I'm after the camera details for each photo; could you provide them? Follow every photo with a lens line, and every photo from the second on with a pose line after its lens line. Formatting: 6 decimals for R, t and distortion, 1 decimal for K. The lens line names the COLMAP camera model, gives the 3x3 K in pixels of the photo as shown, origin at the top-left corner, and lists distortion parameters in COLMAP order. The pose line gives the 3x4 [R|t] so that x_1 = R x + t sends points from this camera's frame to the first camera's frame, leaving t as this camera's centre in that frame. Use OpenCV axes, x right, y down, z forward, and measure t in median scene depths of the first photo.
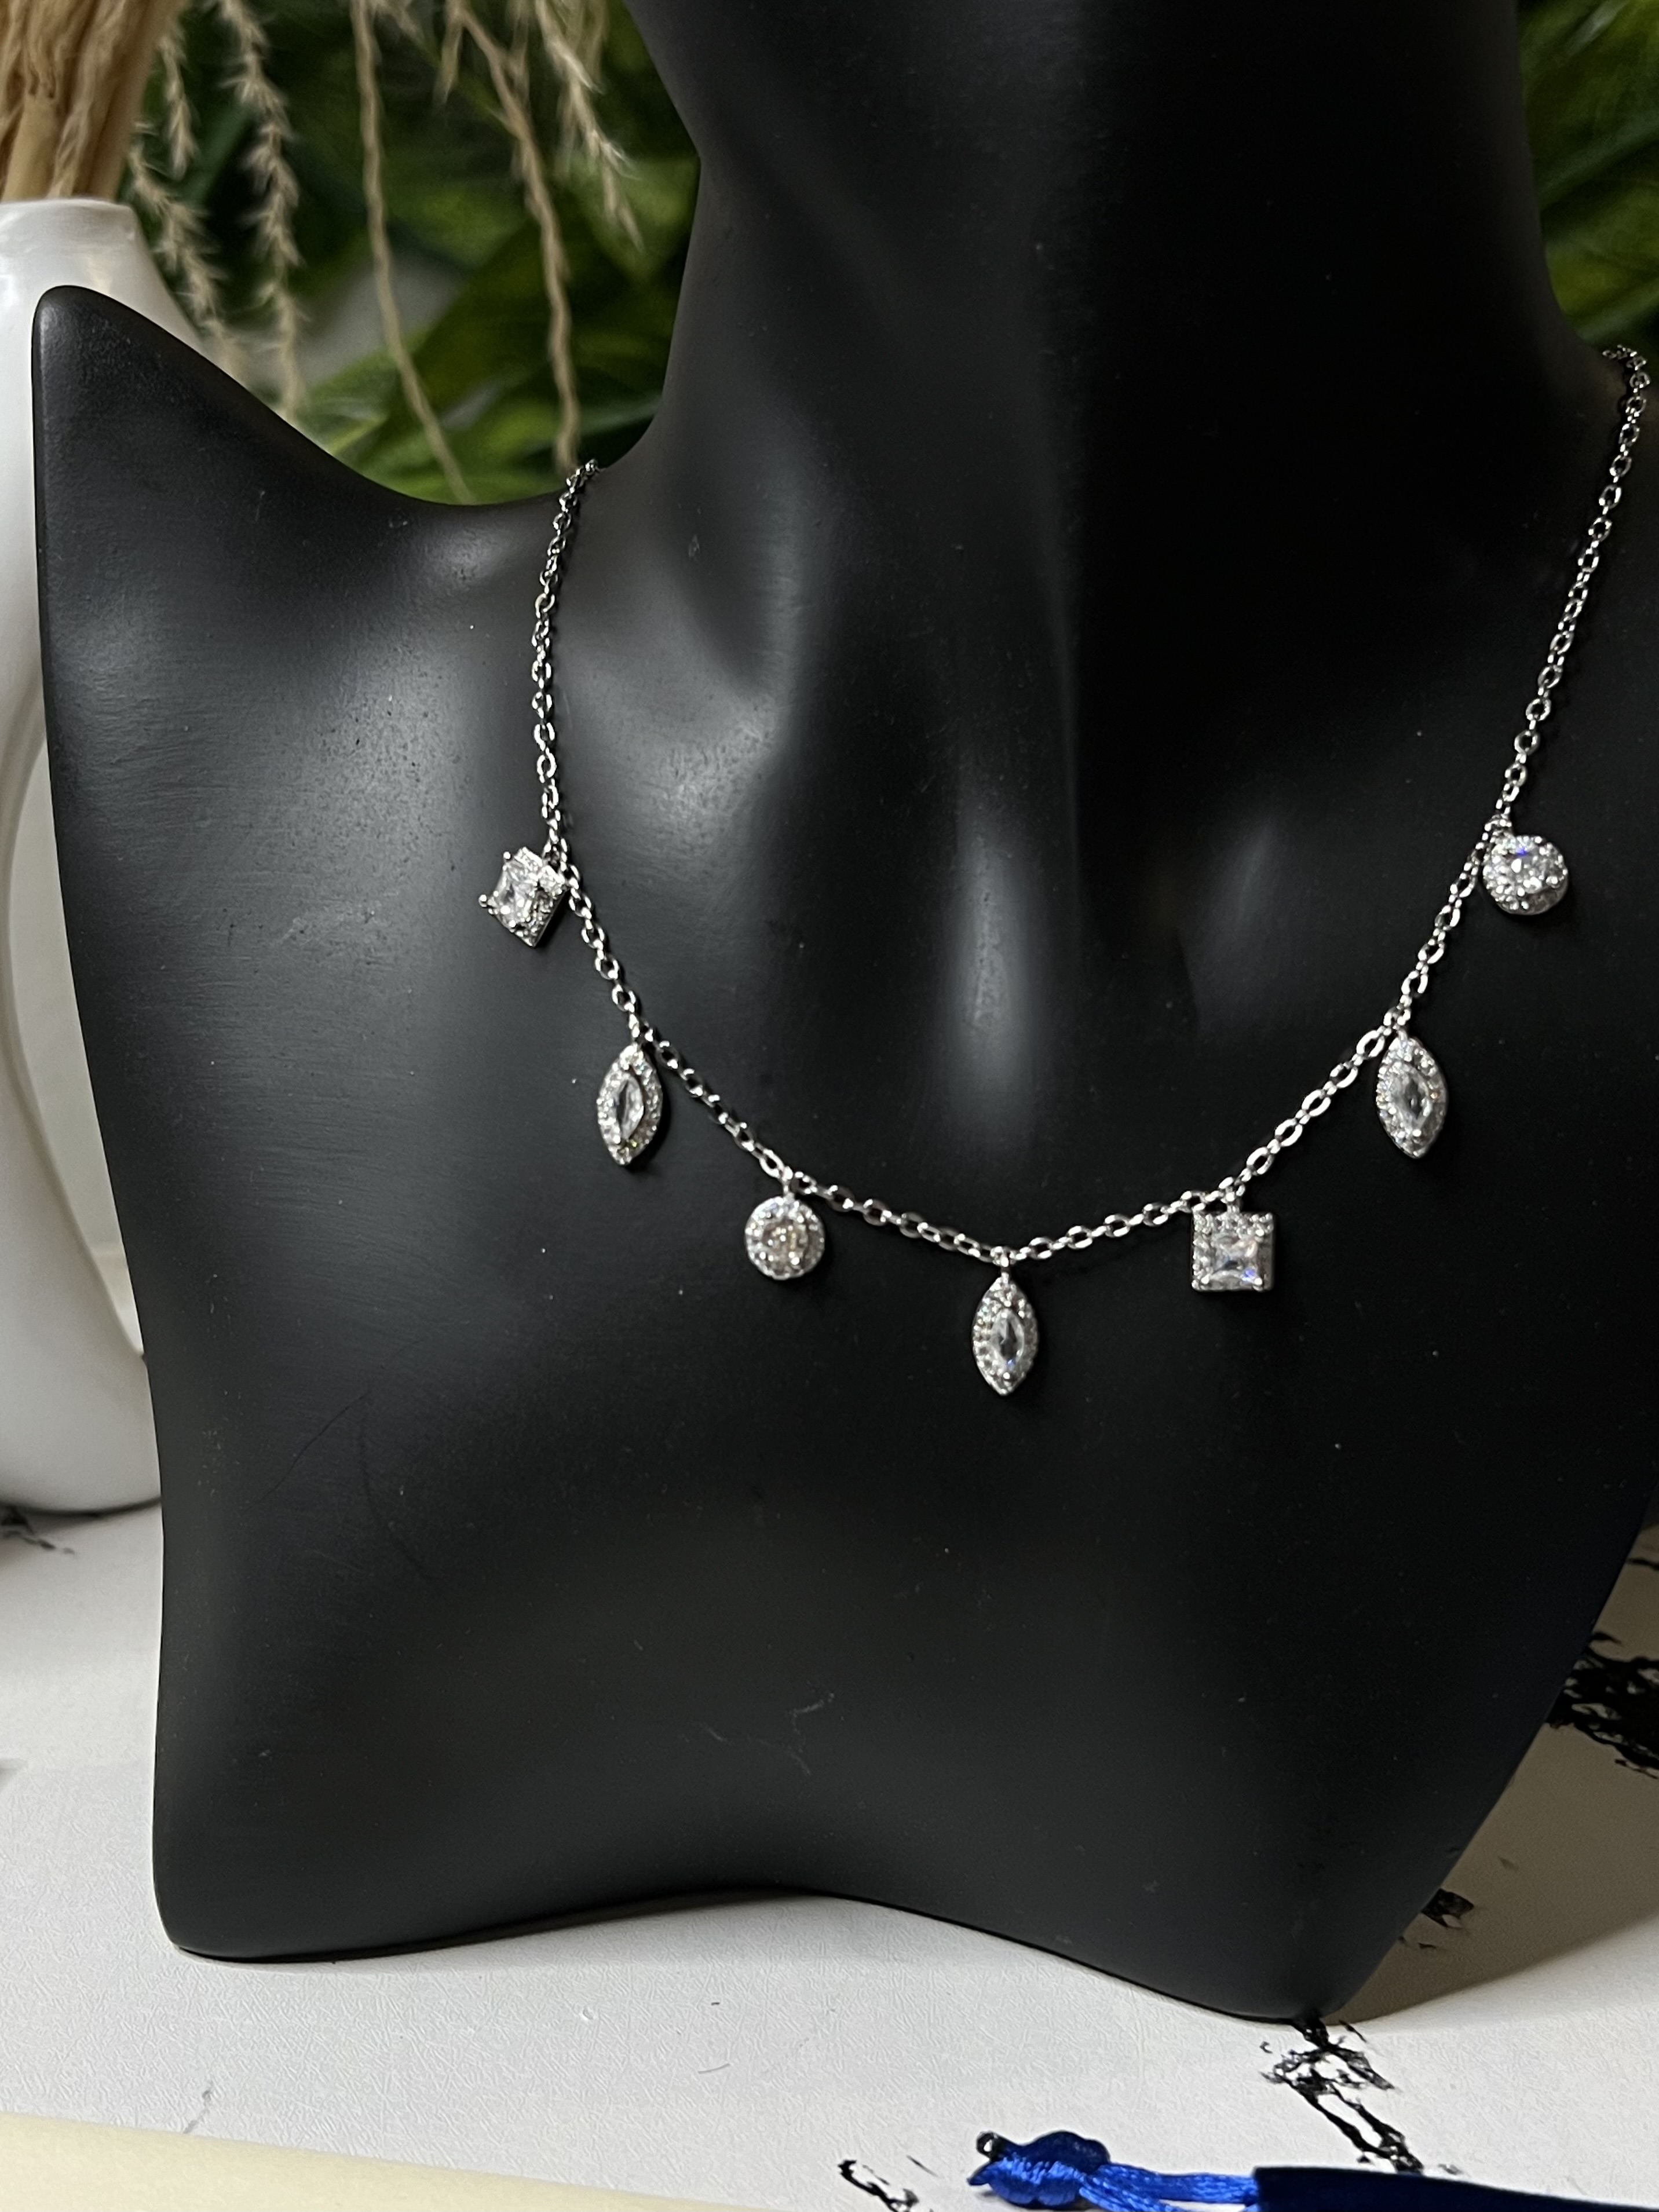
lens RADIAL K [[3063.7, 0, 829.5], [0, 3063.7, 1106.0], [0, 0, 1]] dist [0.348670, -1.562541]
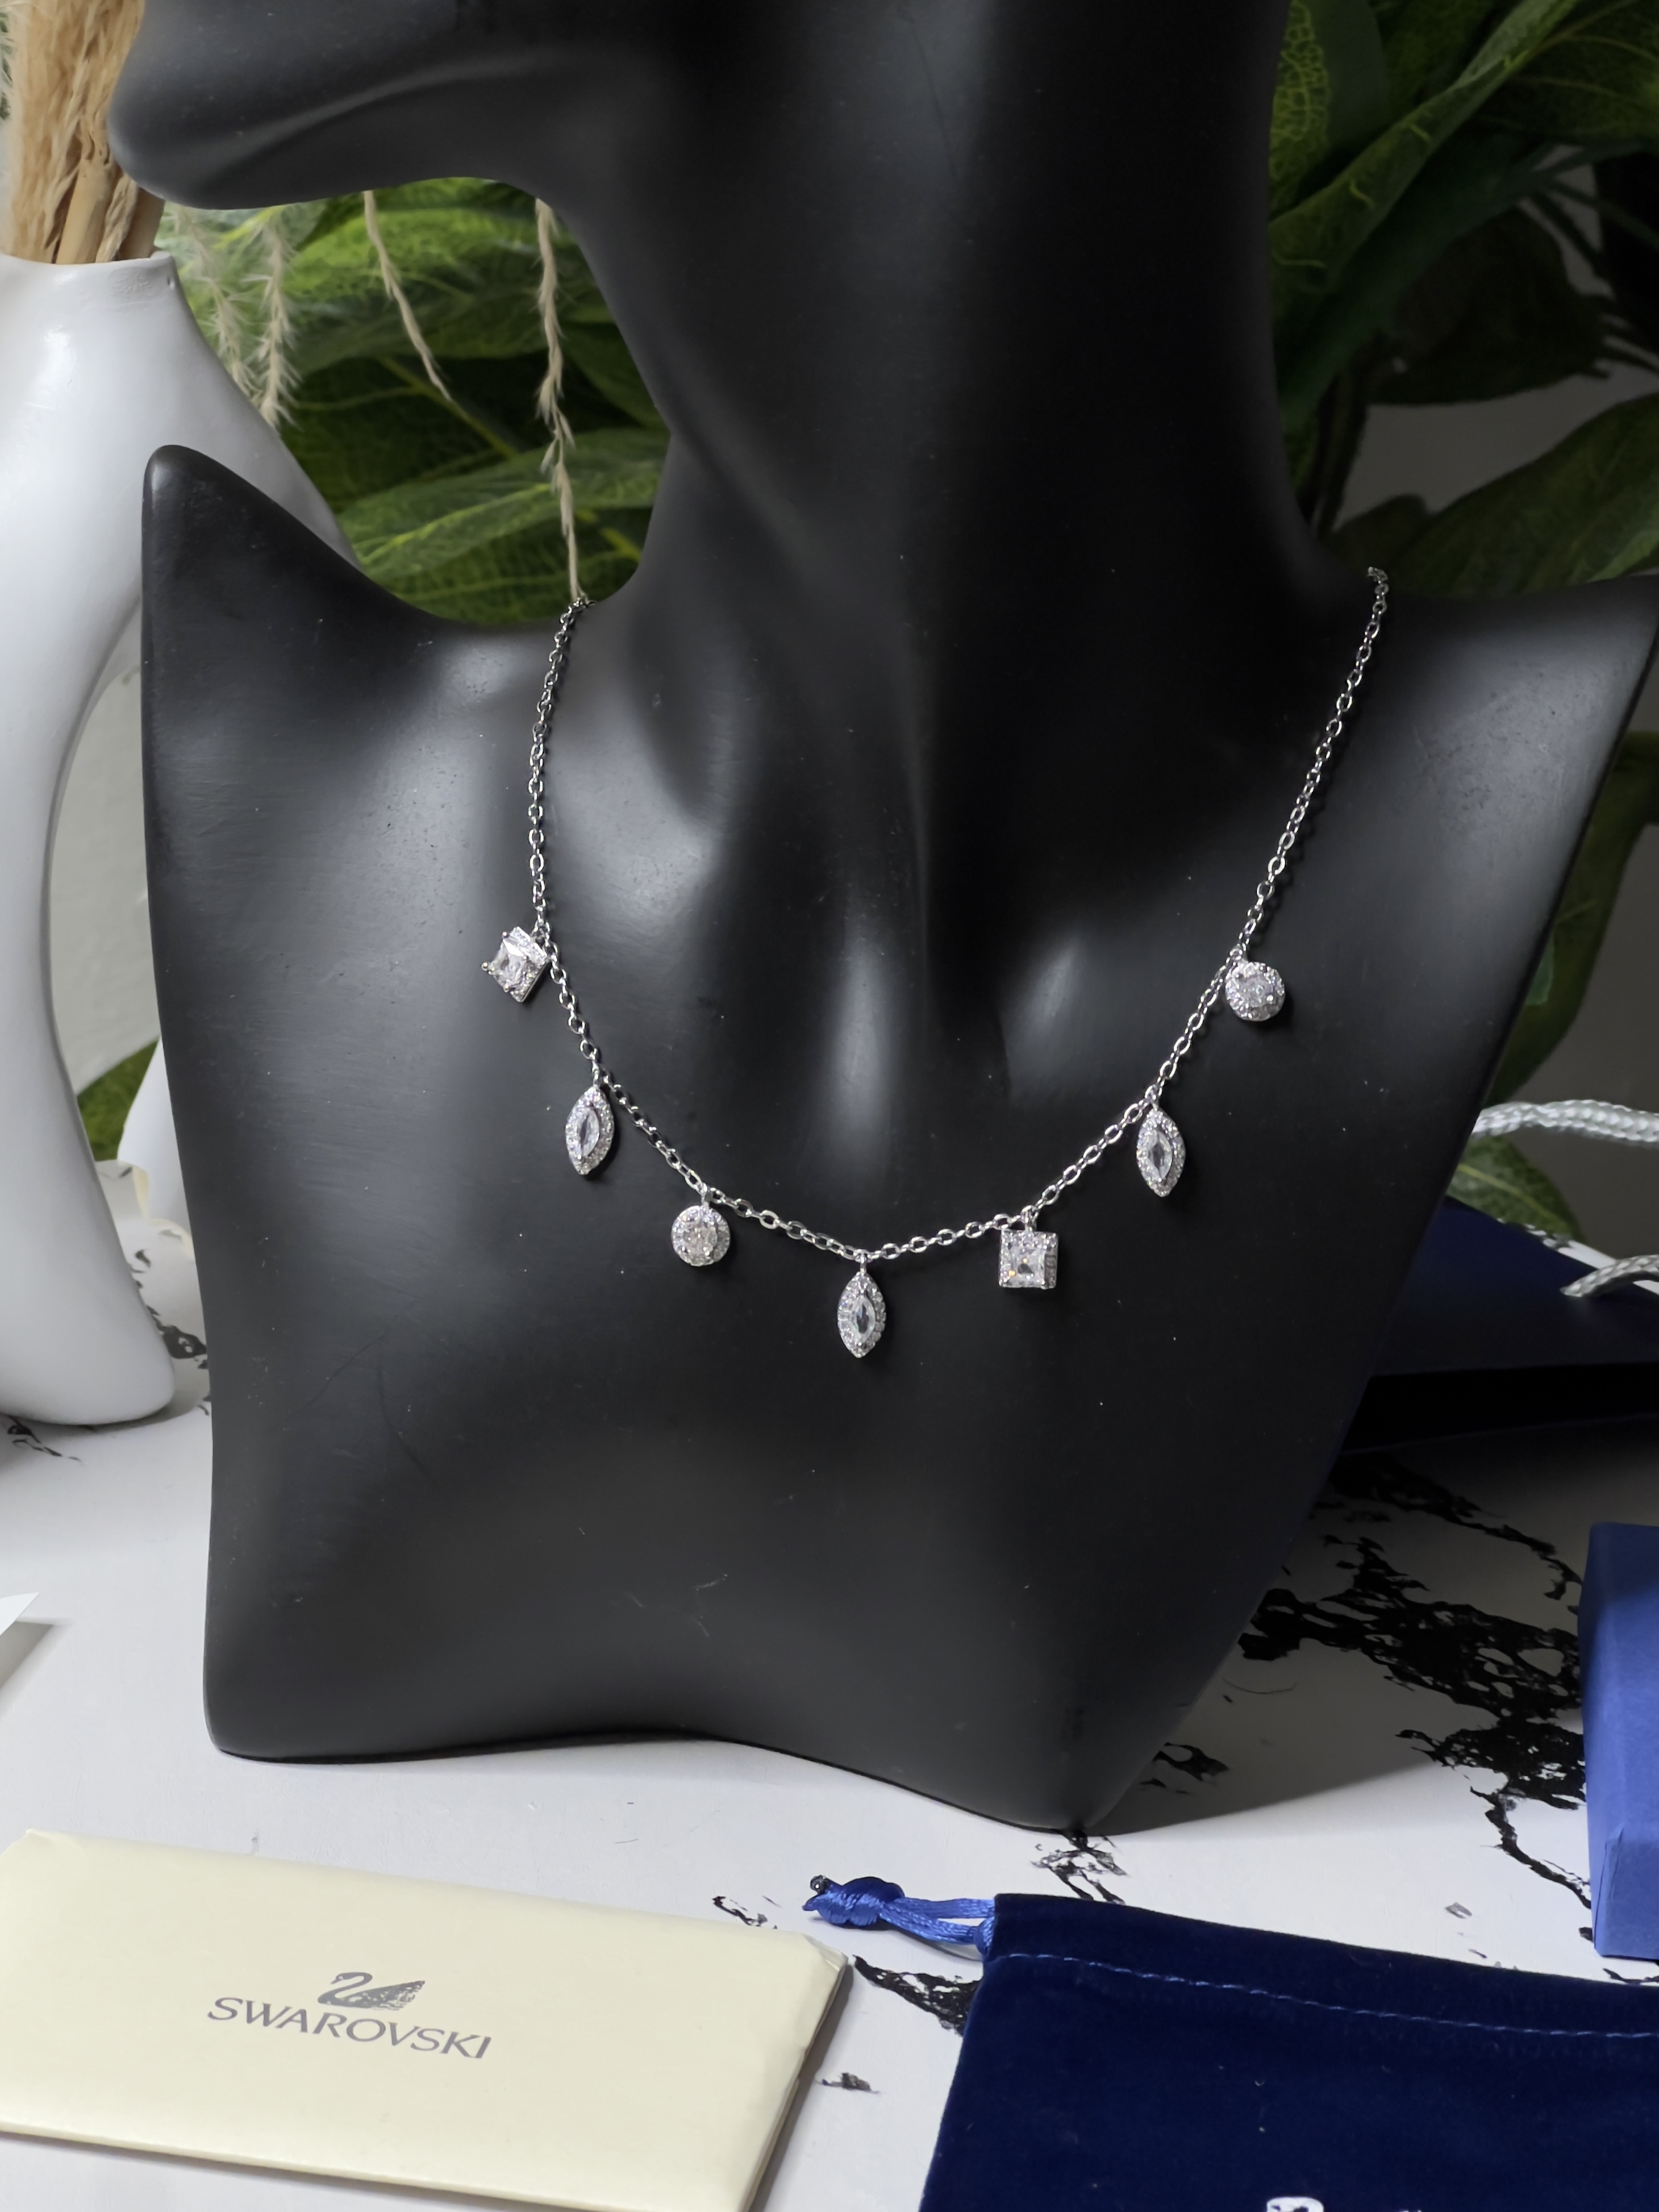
lens RADIAL K [[5159.5, 0, 829.5], [0, 5159.5, 1106.0], [0, 0, 1]] dist [-0.325421, 8.613138]
pose [[0.999032, 0.041441, -0.014760, 0.072339], [-0.040711, 0.998079, 0.046692, -0.120820], [0.016666, -0.046046, 0.998800, -1.247563]]
